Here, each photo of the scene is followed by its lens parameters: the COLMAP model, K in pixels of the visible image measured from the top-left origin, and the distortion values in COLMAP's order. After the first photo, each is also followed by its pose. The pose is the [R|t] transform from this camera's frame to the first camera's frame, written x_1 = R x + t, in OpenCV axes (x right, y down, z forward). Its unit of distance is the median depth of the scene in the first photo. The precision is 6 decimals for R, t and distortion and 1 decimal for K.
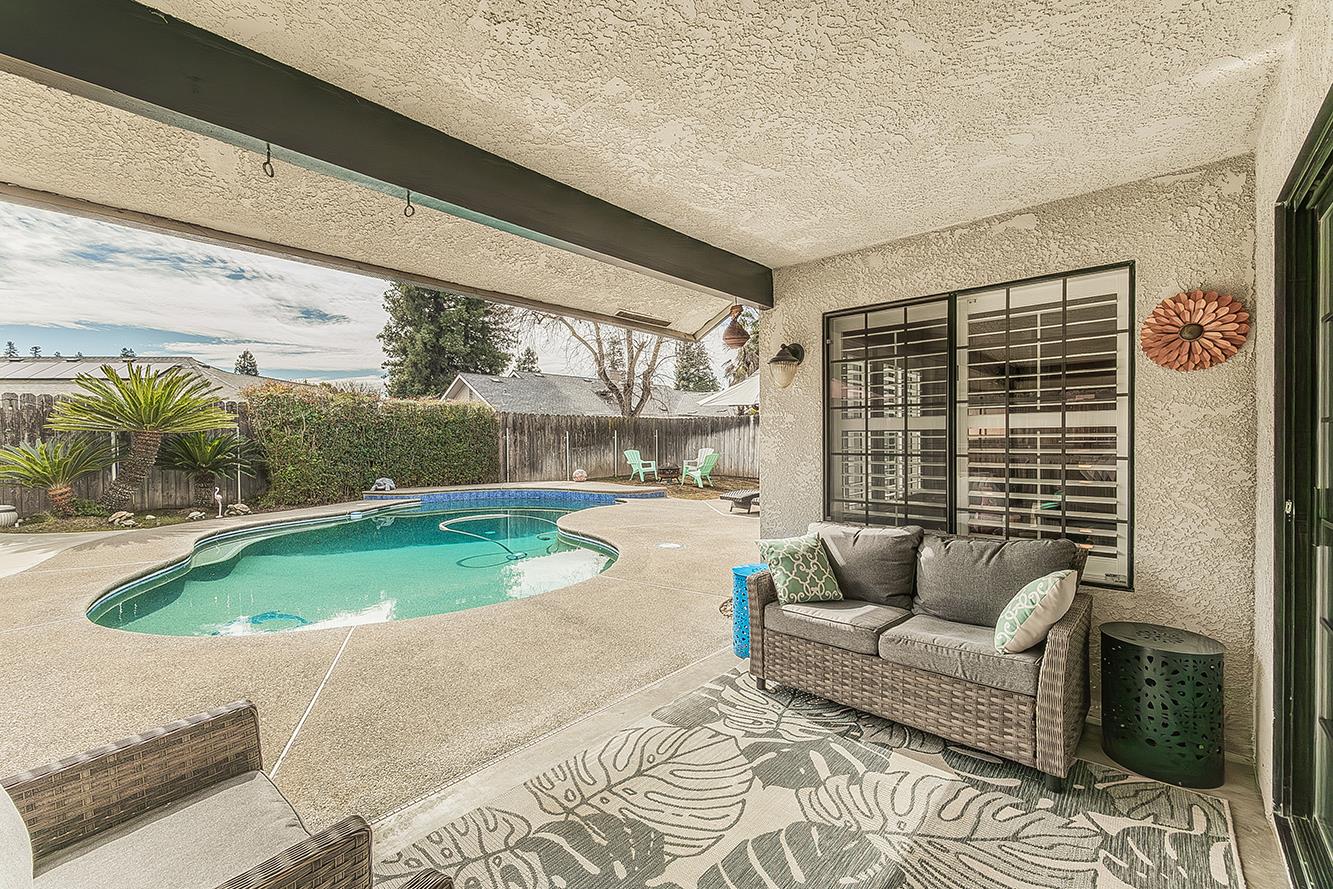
lens RADIAL K [[561.7, 0, 657.1], [0, 561.7, 447.7], [0, 0, 1]] dist [0.006184, -0.001898]
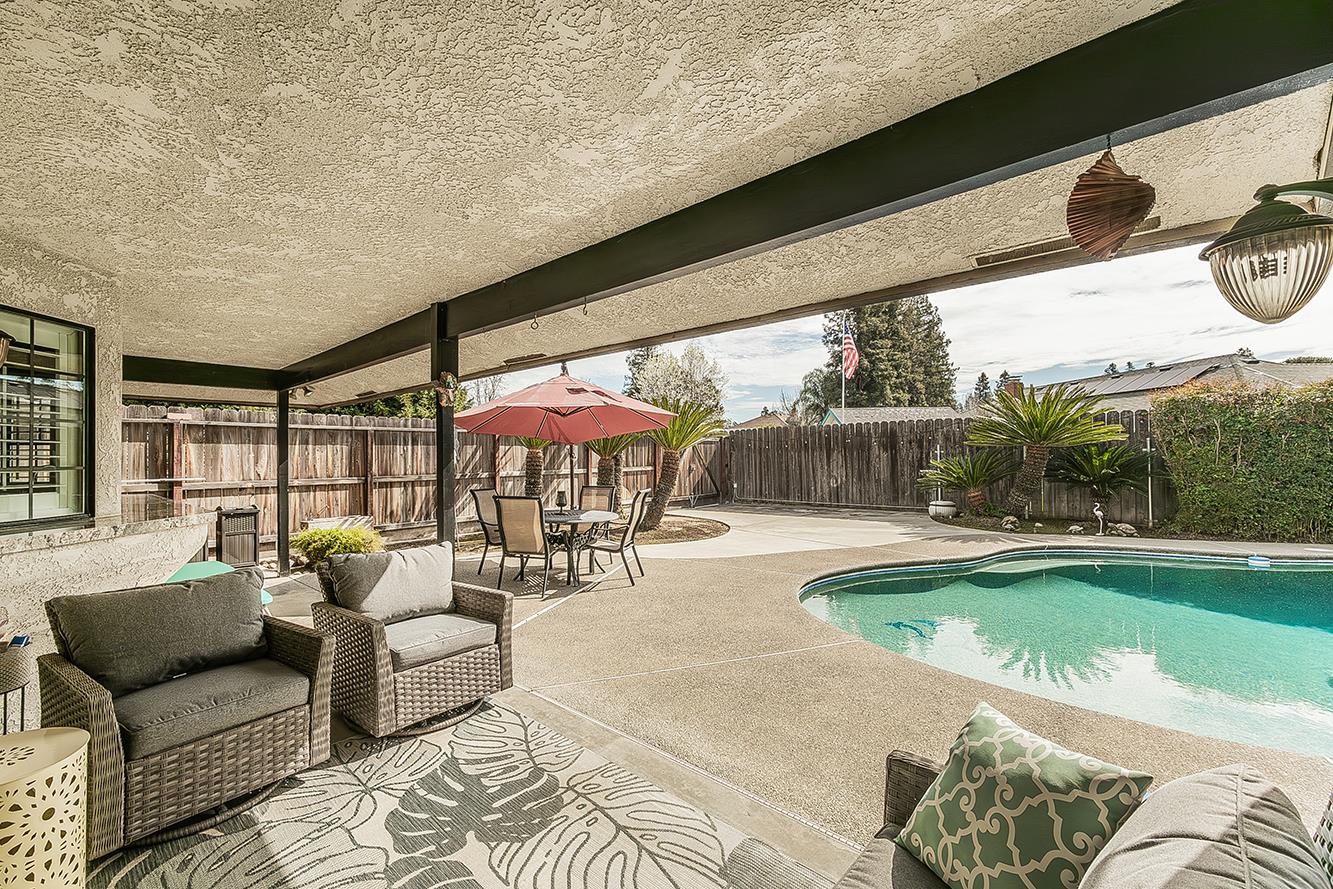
lens RADIAL K [[561.7, 0, 619.6], [0, 561.7, 451.6], [0, 0, 1]] dist [0.006184, -0.001898]
pose [[-0.046116, -0.000806, -0.998936, 0.206388], [-0.006104, 0.999981, -0.000525, -0.011126], [0.998917, 0.006073, -0.046120, 0.235755]]
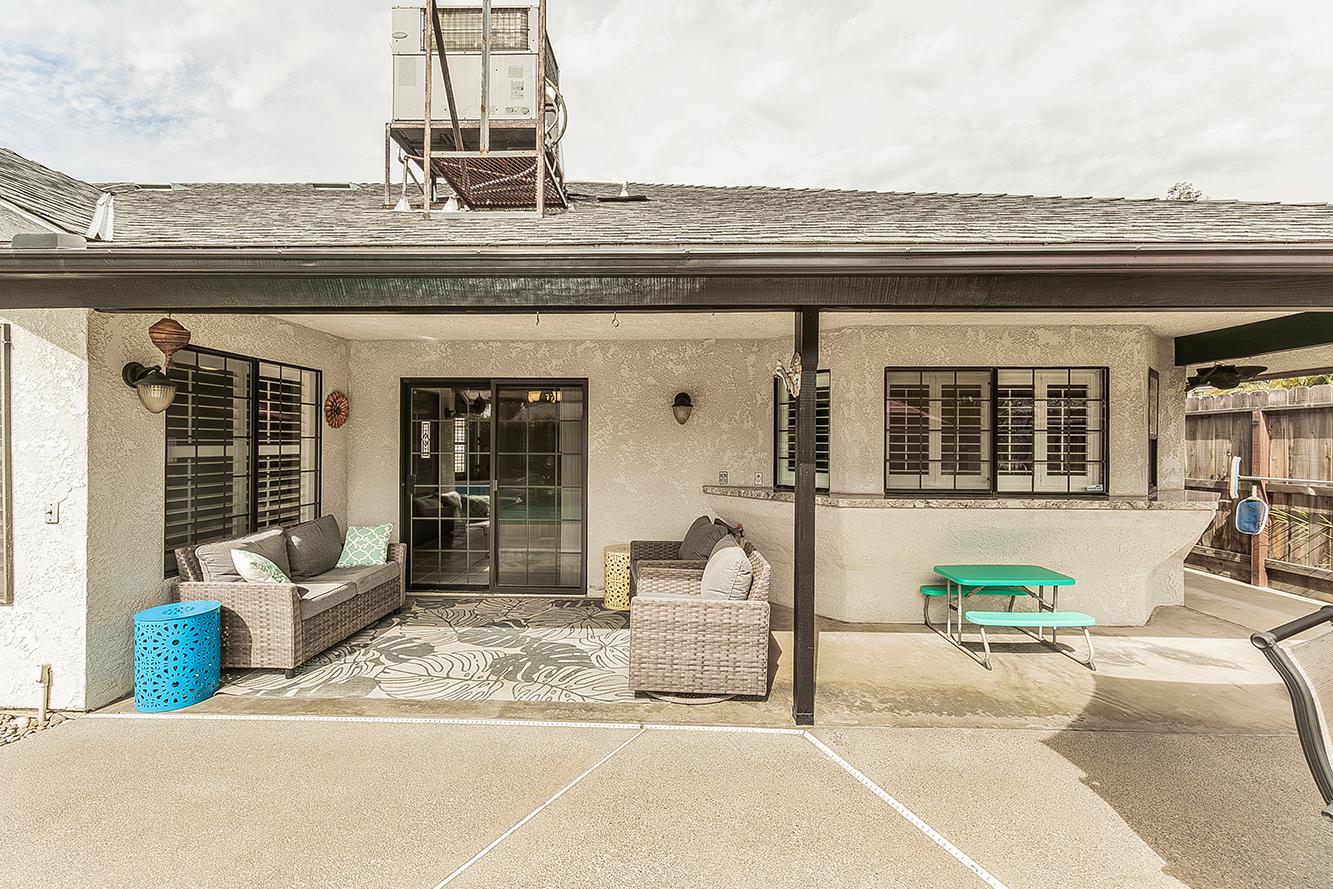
lens RADIAL K [[561.7, 0, 657.6], [0, 561.7, 442.0], [0, 0, 1]] dist [0.006184, -0.001898]
pose [[-0.638062, 0.004825, 0.769970, -0.371351], [0.013460, 0.999897, 0.004889, -0.019255], [-0.769867, 0.013483, -0.638062, 0.351344]]
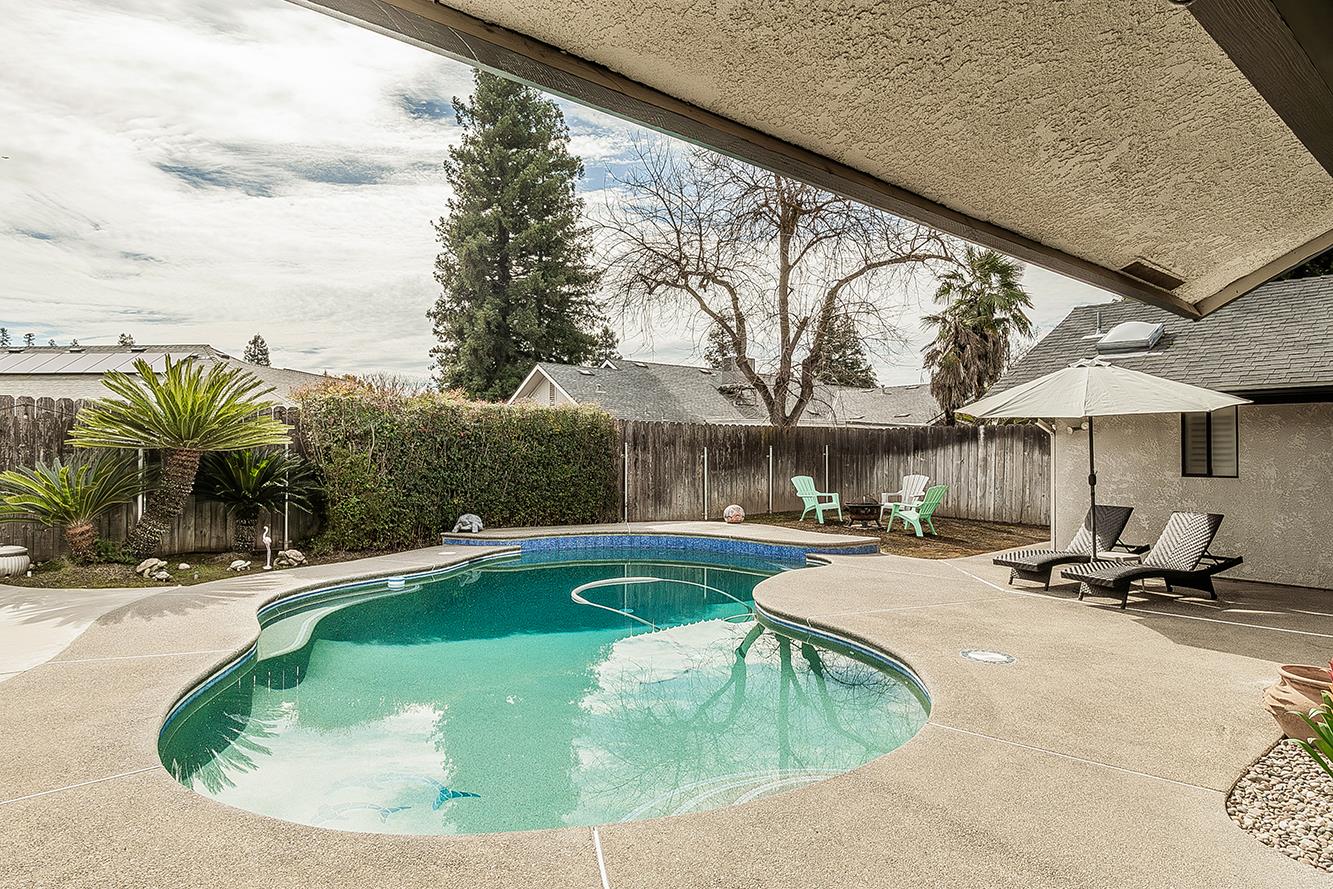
lens RADIAL K [[773.7, 0, 666.5], [0, 773.7, 440.3], [0, 0, 1]] dist [-0.015611, 0.001440]
pose [[0.990845, 0.009325, -0.134684, -0.141142], [-0.013189, 0.999526, -0.027821, -0.019264], [0.134361, 0.029342, 0.990498, 0.089995]]
